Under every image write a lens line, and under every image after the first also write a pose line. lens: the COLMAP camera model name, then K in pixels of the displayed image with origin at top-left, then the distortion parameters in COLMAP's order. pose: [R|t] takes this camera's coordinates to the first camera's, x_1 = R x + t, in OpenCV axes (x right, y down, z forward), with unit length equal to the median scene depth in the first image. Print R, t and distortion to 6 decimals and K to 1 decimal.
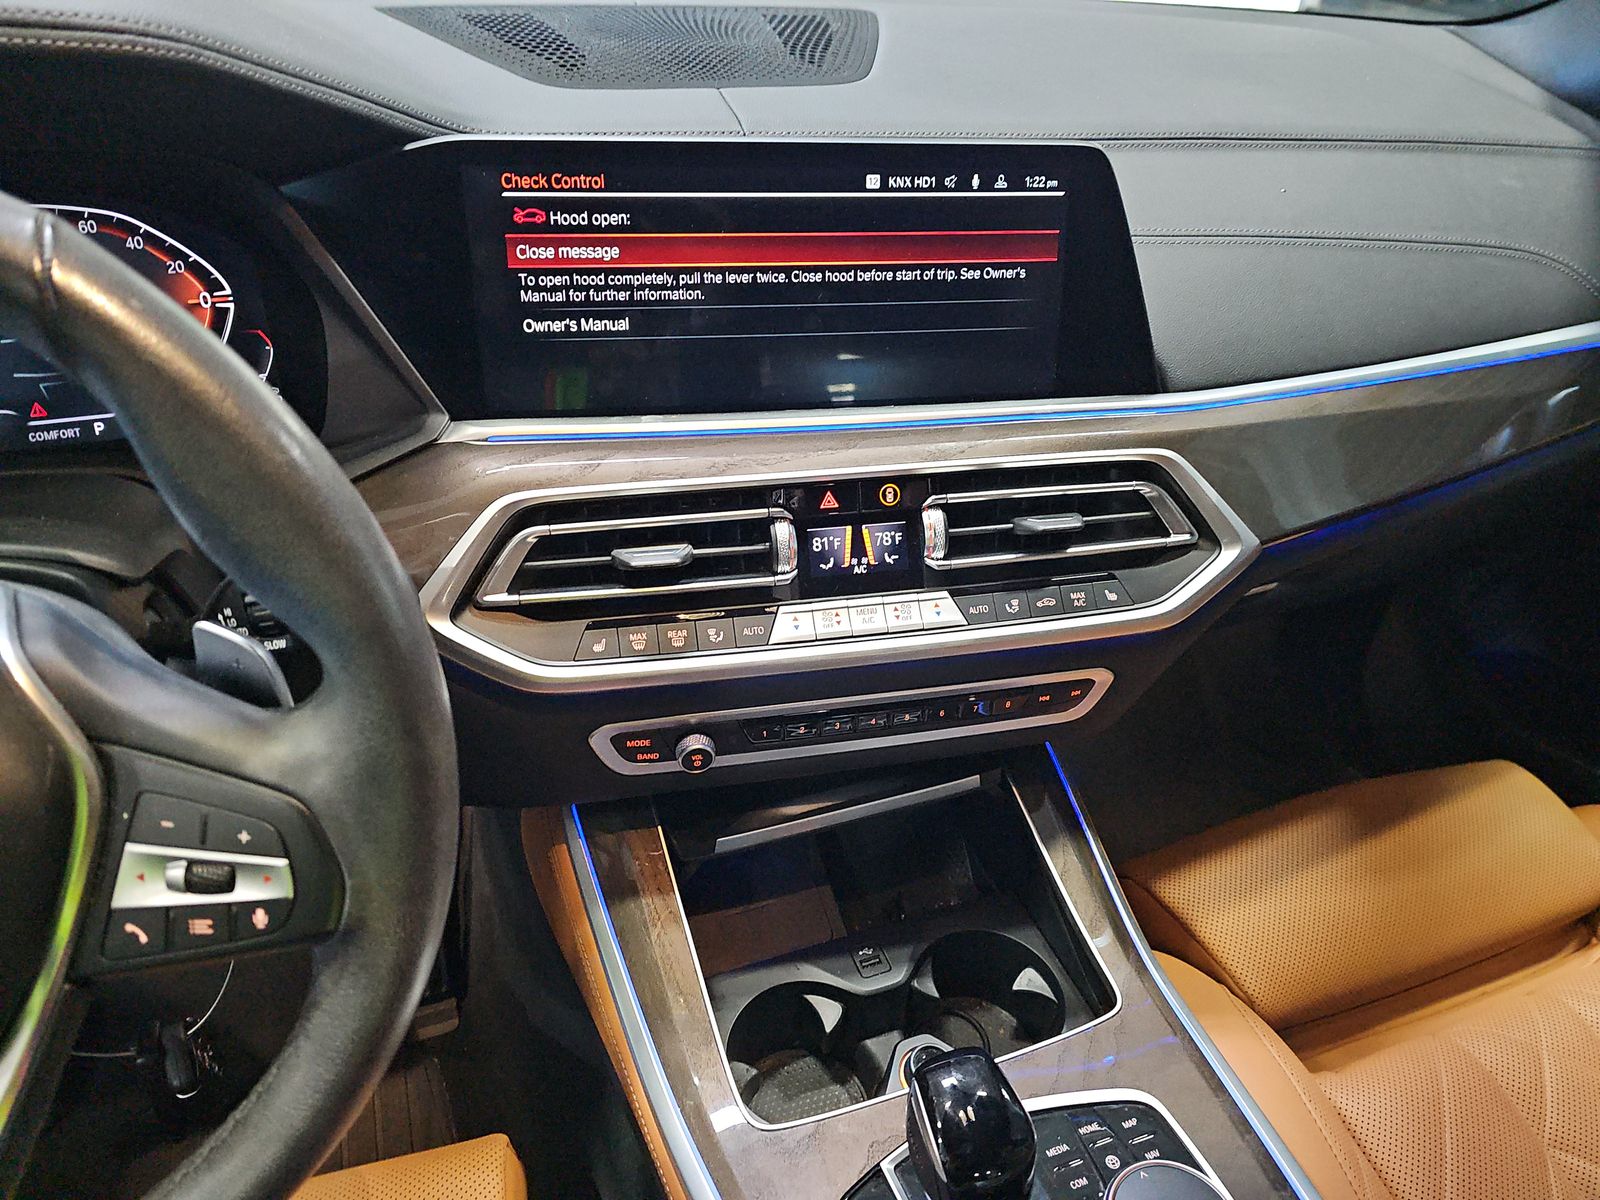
lens RADIAL K [[1052.6, 0, 787.0], [0, 1052.6, 603.2], [0, 0, 1]] dist [-0.004113, -0.004471]
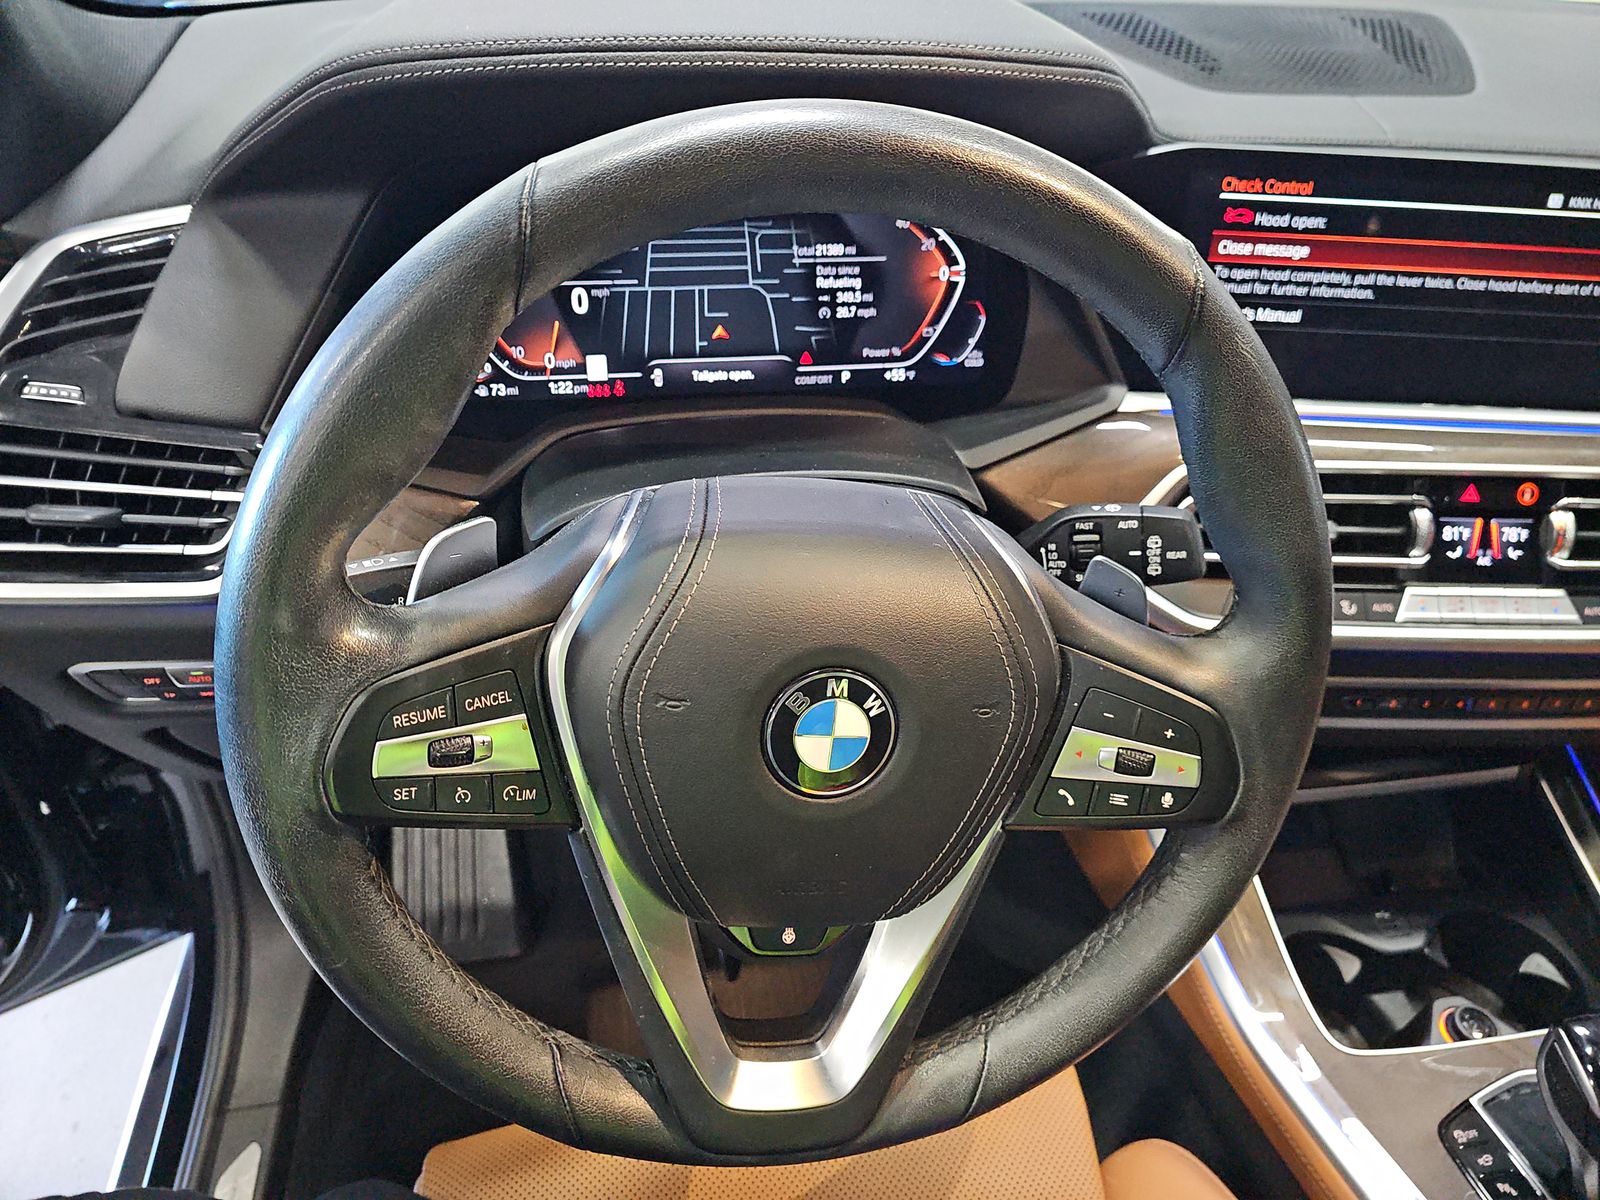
lens RADIAL K [[1069.0, 0, 800.3], [0, 1069.0, 578.0], [0, 0, 1]] dist [0.004236, -0.031916]
pose [[0.980250, 0.107694, -0.165868, -0.449820], [-0.105191, 0.994167, 0.023827, 0.033958], [0.167466, -0.005908, 0.985860, -0.187622]]
